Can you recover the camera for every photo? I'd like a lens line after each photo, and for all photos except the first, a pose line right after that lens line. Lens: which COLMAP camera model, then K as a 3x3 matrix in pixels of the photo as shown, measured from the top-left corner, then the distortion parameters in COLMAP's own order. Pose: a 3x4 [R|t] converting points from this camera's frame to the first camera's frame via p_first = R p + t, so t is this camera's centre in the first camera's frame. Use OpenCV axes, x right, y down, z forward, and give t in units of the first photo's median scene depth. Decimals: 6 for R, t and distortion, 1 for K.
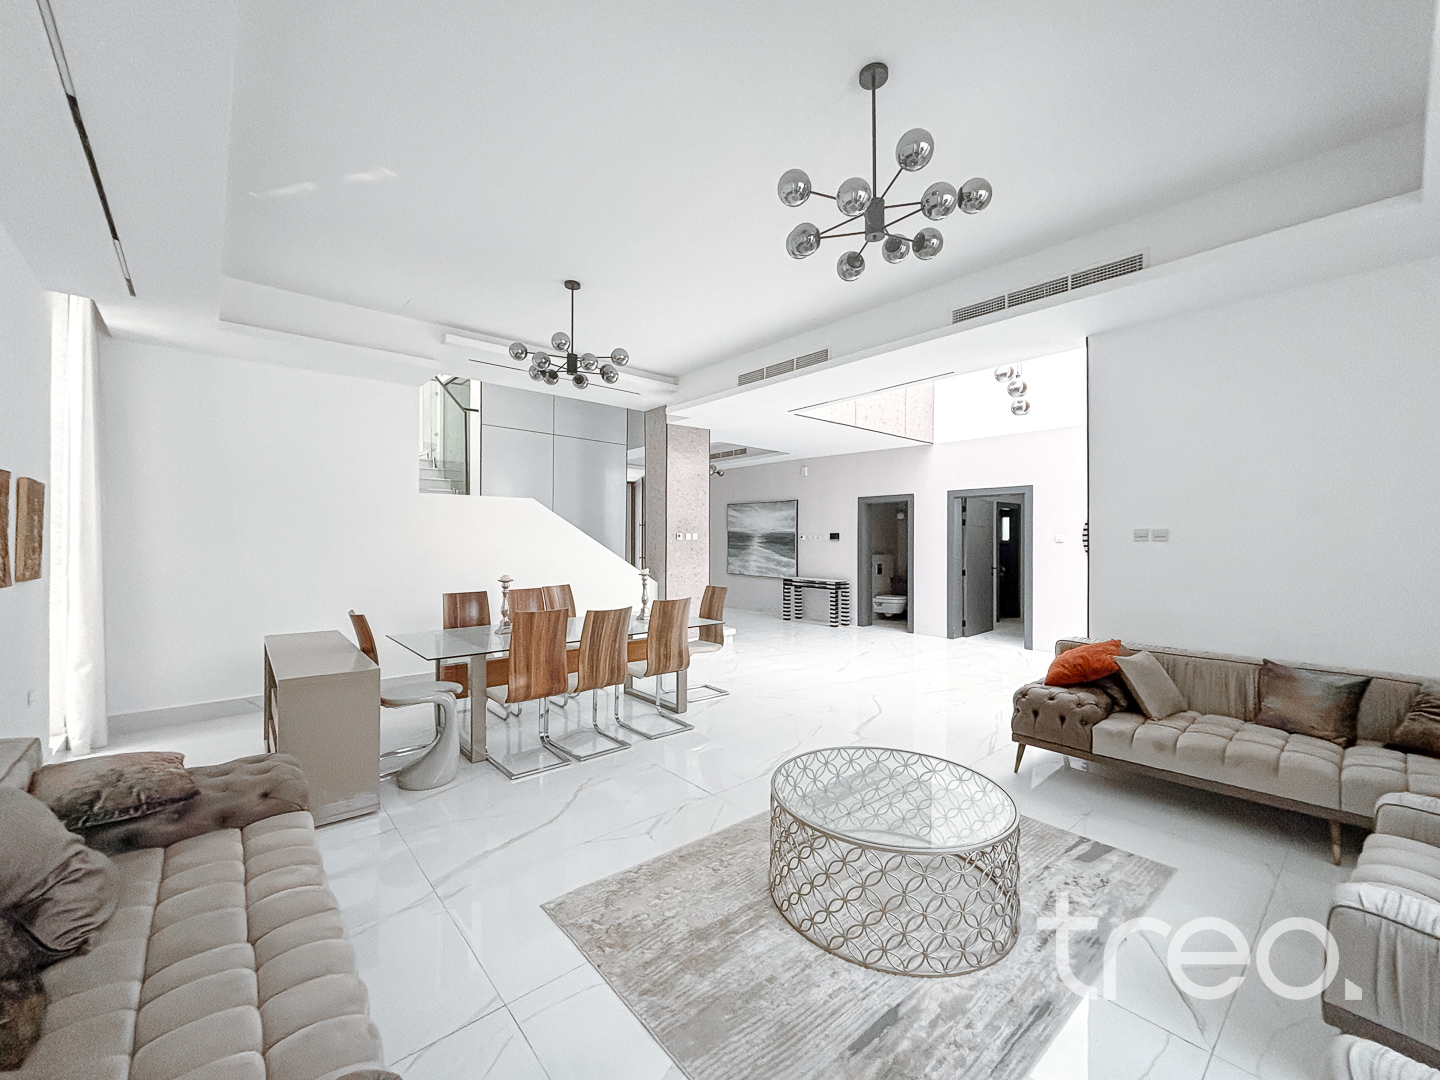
lens RADIAL K [[591.0, 0, 716.4], [0, 591.0, 538.0], [0, 0, 1]] dist [0.015376, -0.000007]
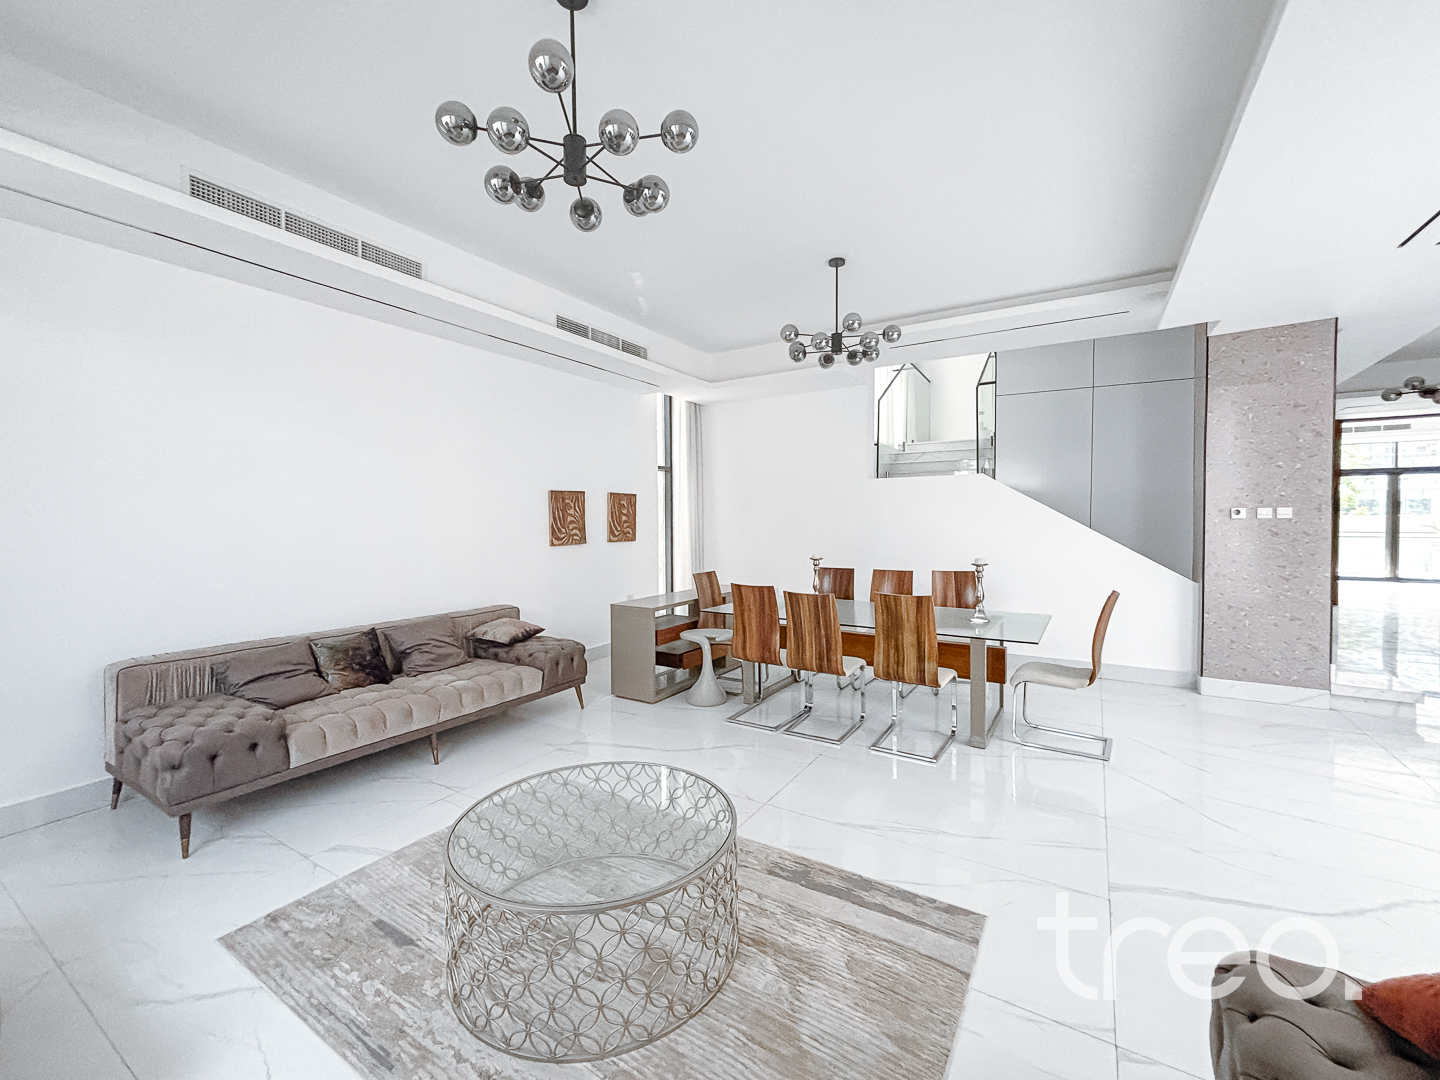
lens RADIAL K [[591.0, 0, 717.5], [0, 591.0, 534.4], [0, 0, 1]] dist [0.015376, -0.000007]
pose [[0.295979, 0.024719, -0.954875, 0.691401], [0.008260, 0.999561, 0.028436, -0.005505], [0.955159, -0.016304, 0.295645, 0.555511]]
